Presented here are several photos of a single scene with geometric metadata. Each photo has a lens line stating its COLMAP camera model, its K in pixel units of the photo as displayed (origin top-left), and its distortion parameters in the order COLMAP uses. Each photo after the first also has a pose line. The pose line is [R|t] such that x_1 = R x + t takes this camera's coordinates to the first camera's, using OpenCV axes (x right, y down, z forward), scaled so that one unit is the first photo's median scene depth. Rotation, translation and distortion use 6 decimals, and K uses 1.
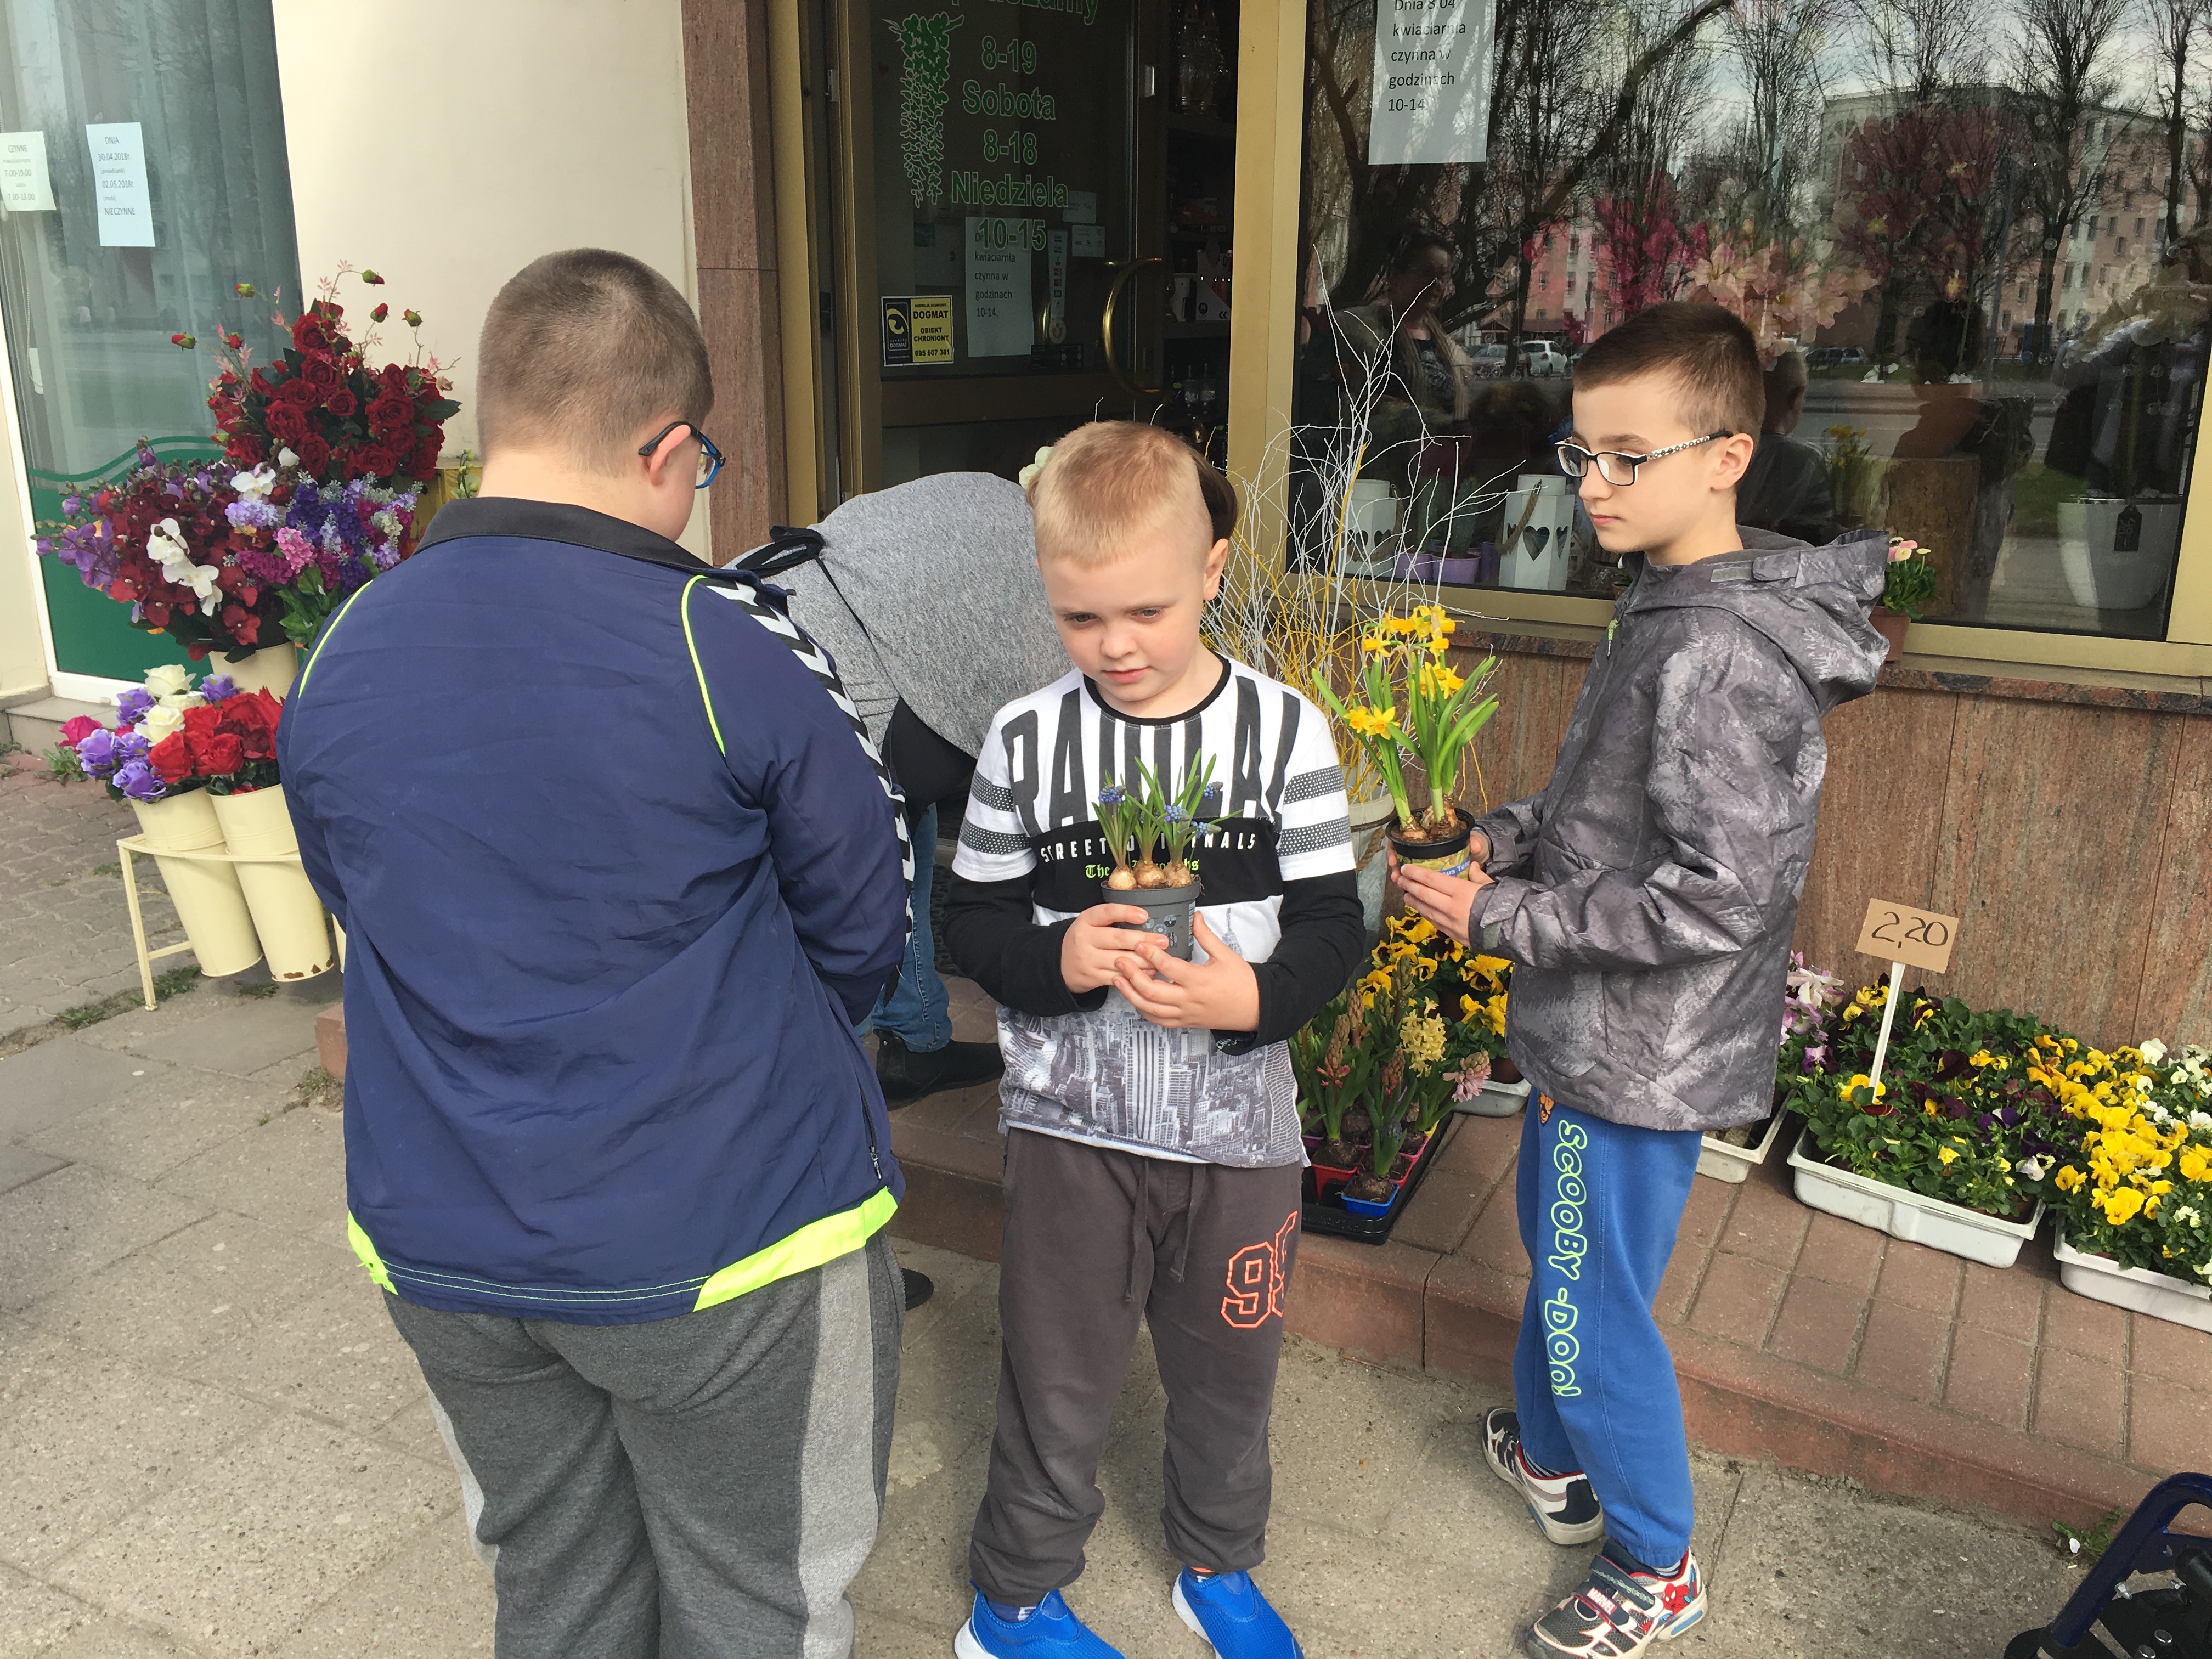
lens RADIAL K [[1865.8, 0, 1116.7], [0, 1865.8, 824.6], [0, 0, 1]] dist [0.082622, -0.118112]
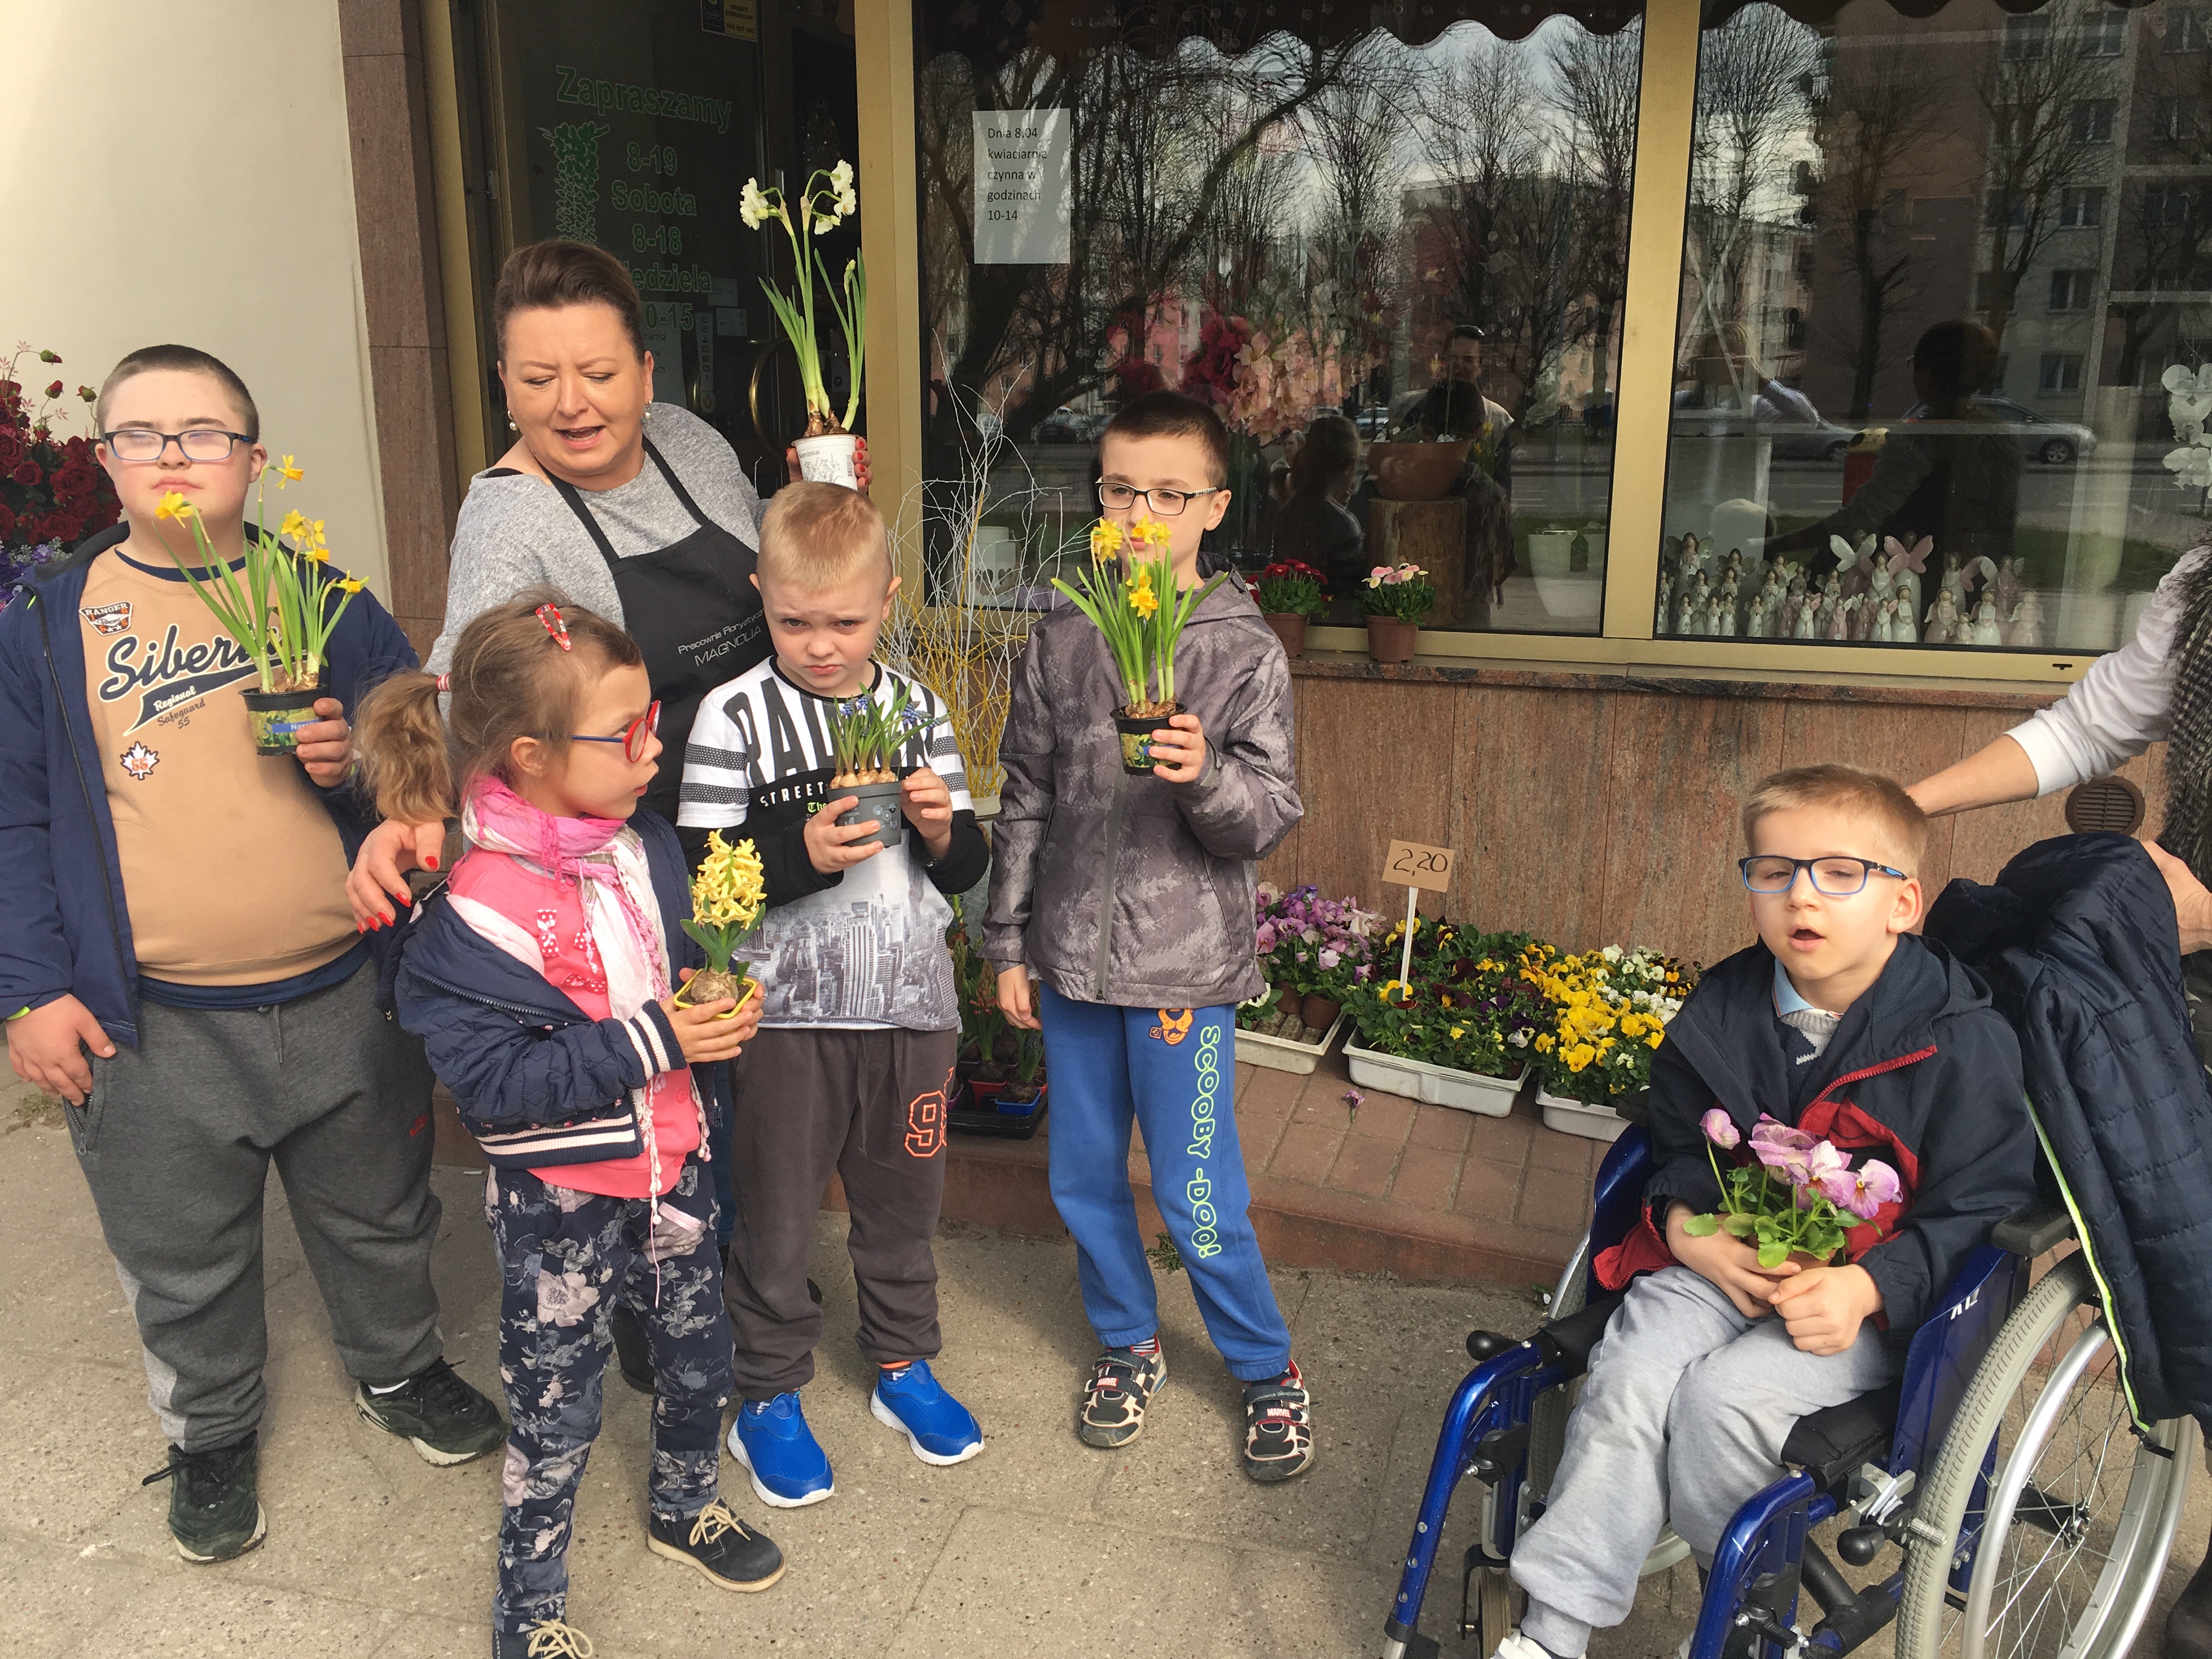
lens RADIAL K [[1865.8, 0, 1116.7], [0, 1865.8, 824.6], [0, 0, 1]] dist [0.082622, -0.118112]
pose [[0.981700, -0.048050, 0.184272, -0.016054], [0.054433, 0.998074, -0.029738, 0.049987], [-0.182488, 0.039224, 0.982425, -0.192959]]
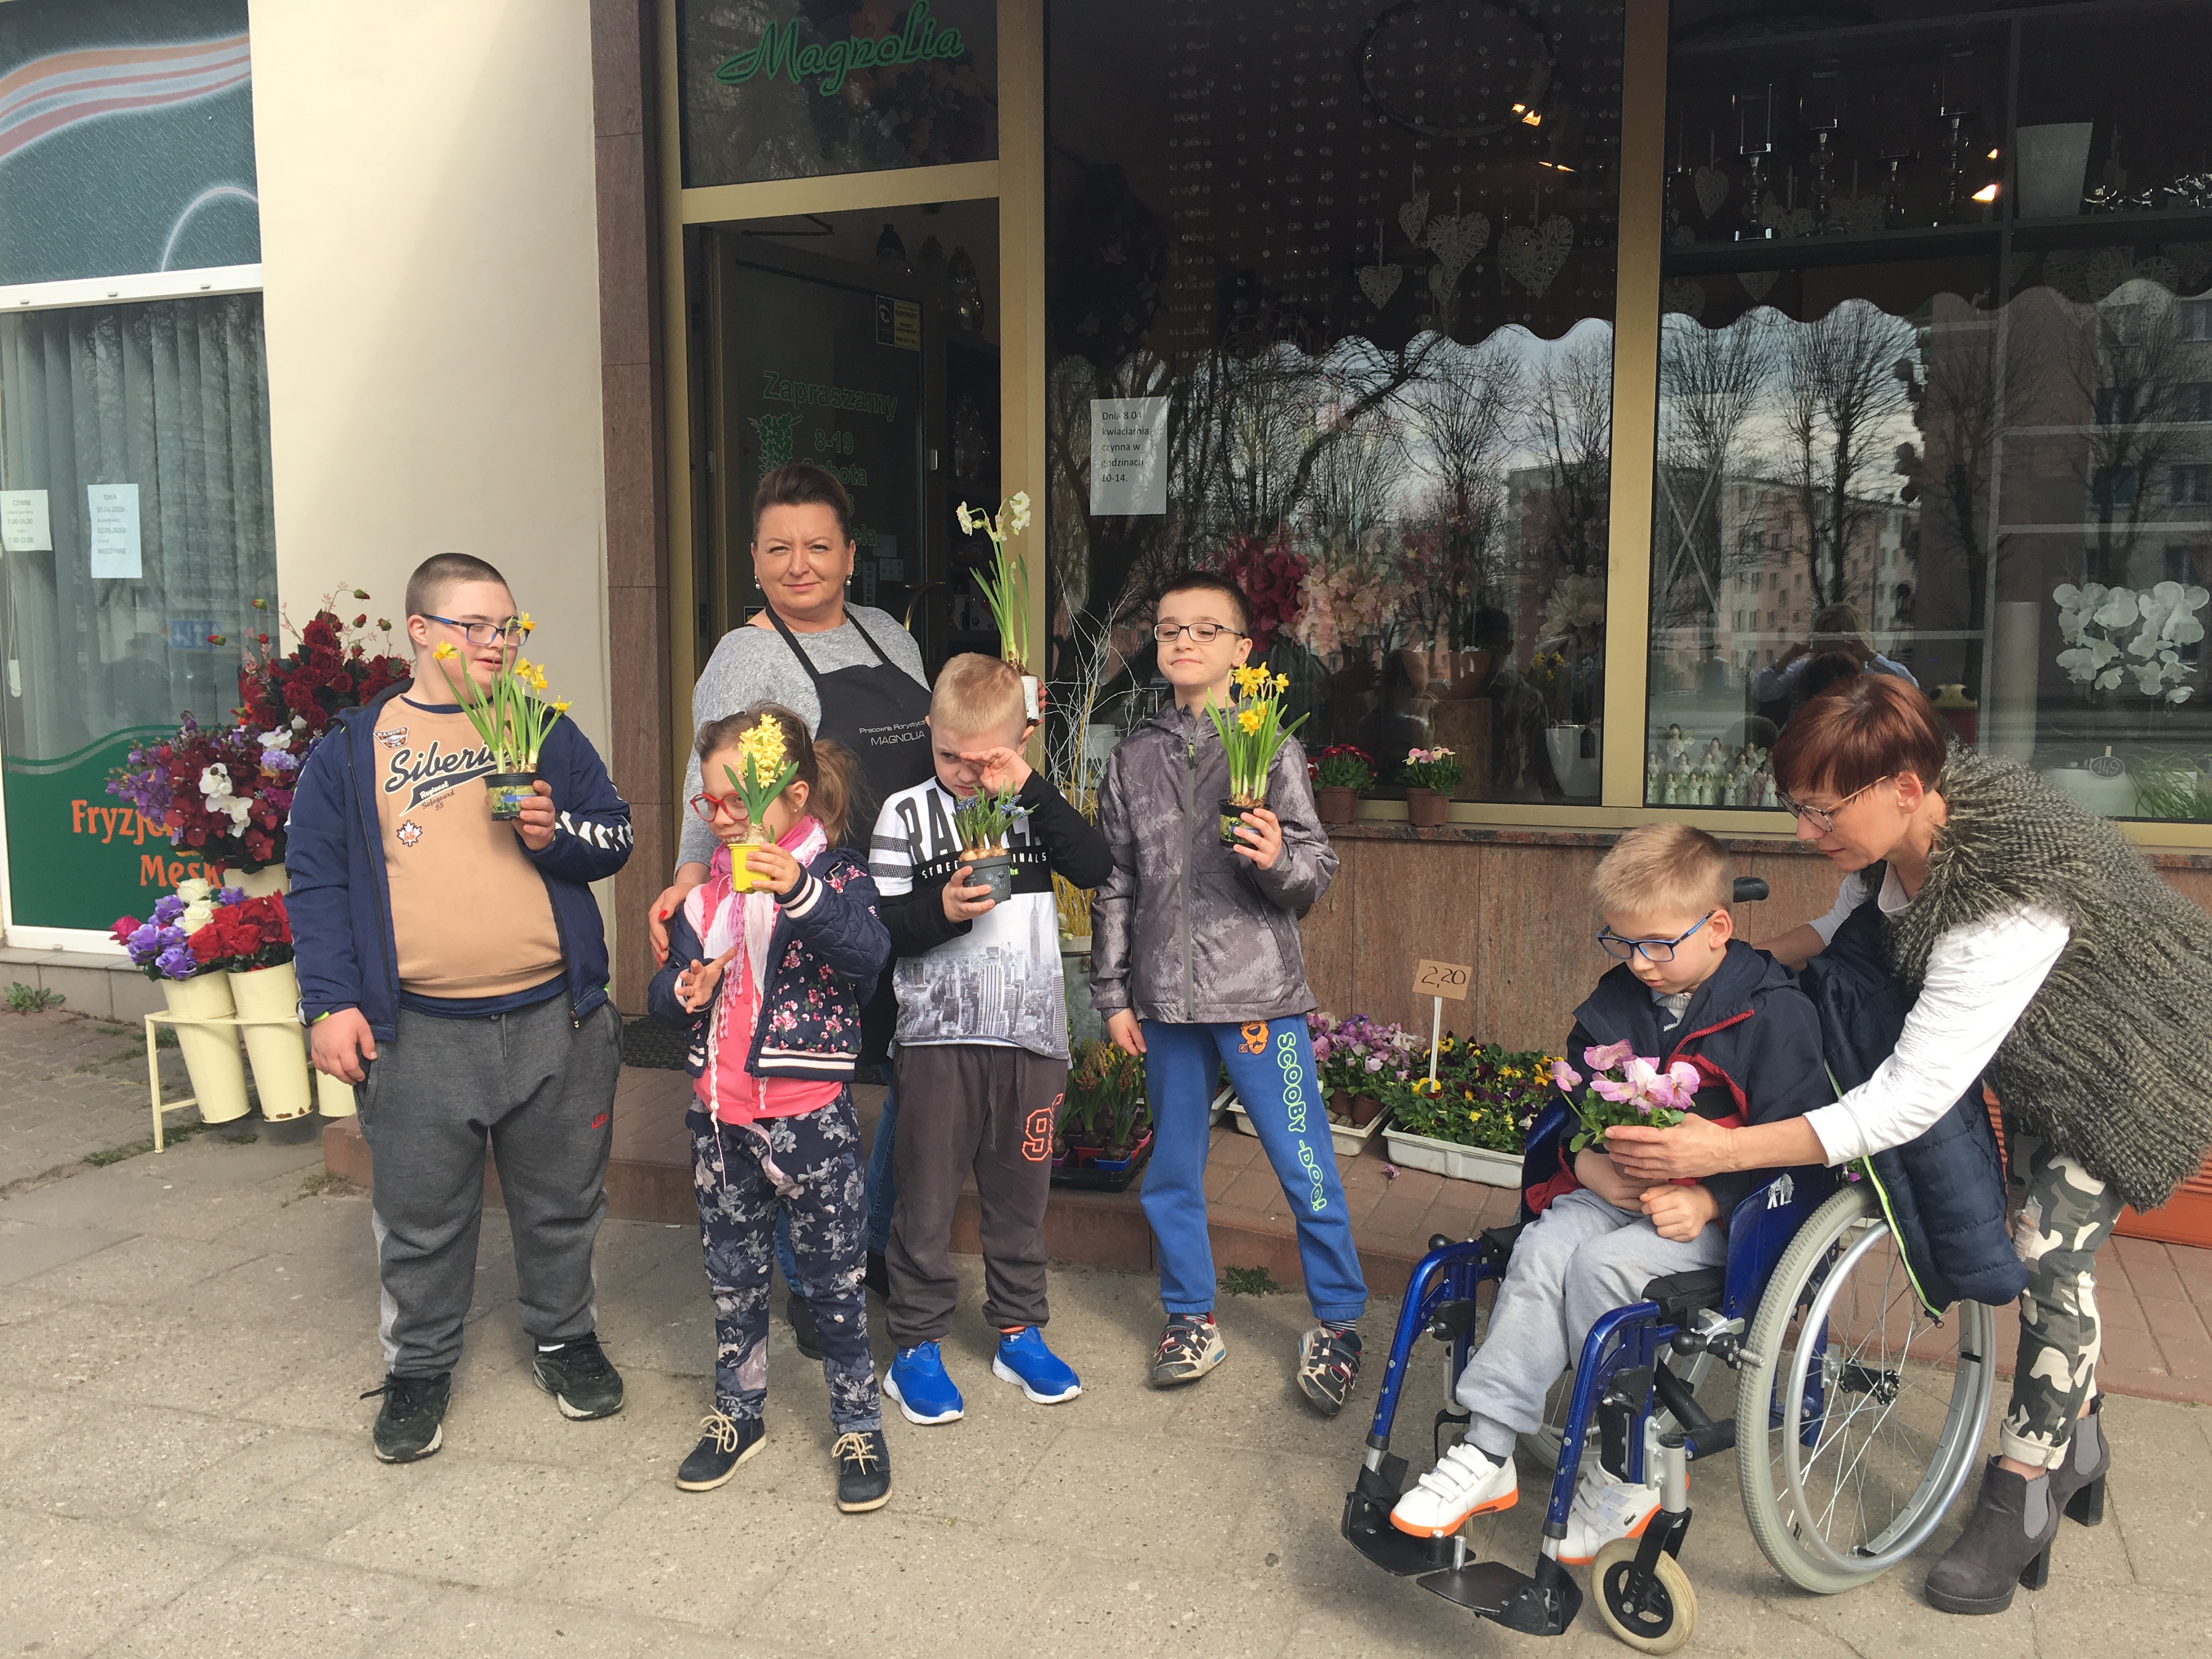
lens RADIAL K [[1865.8, 0, 1116.7], [0, 1865.8, 824.6], [0, 0, 1]] dist [0.082622, -0.118112]
pose [[0.991709, -0.019251, 0.127054, -0.042724], [0.041508, 0.983704, -0.174936, 0.169365], [-0.121616, 0.178759, 0.976348, -0.457074]]
